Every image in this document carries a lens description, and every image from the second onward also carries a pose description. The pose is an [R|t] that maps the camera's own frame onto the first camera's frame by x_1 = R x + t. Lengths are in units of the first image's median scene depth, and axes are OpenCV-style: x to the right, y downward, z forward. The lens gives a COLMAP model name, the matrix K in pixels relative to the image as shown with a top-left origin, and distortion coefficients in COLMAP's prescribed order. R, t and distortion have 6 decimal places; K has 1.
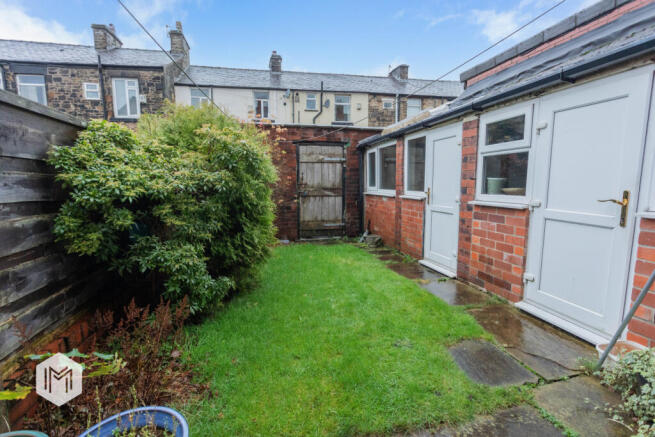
lens RADIAL K [[325.7, 0, 332.0], [0, 325.7, 222.7], [0, 0, 1]] dist [-0.009510, 0.002485]
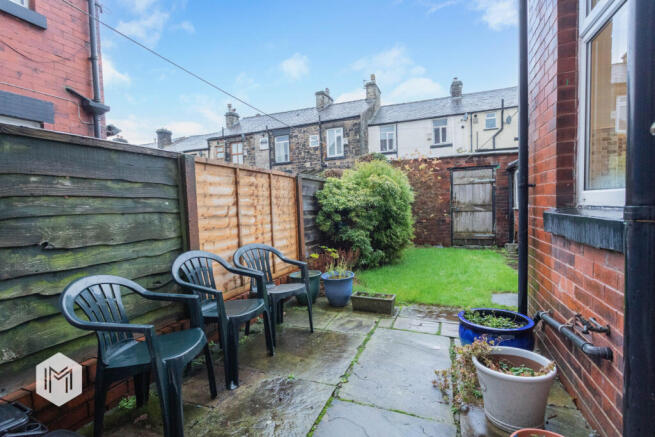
lens RADIAL K [[325.7, 0, 327.3], [0, 325.7, 219.5], [0, 0, 1]] dist [-0.009510, 0.002485]
pose [[0.840049, 0.000267, -0.542510, 0.168656], [-0.038371, 0.997525, -0.058926, 0.039746], [0.541151, 0.070318, 0.837980, -0.296635]]
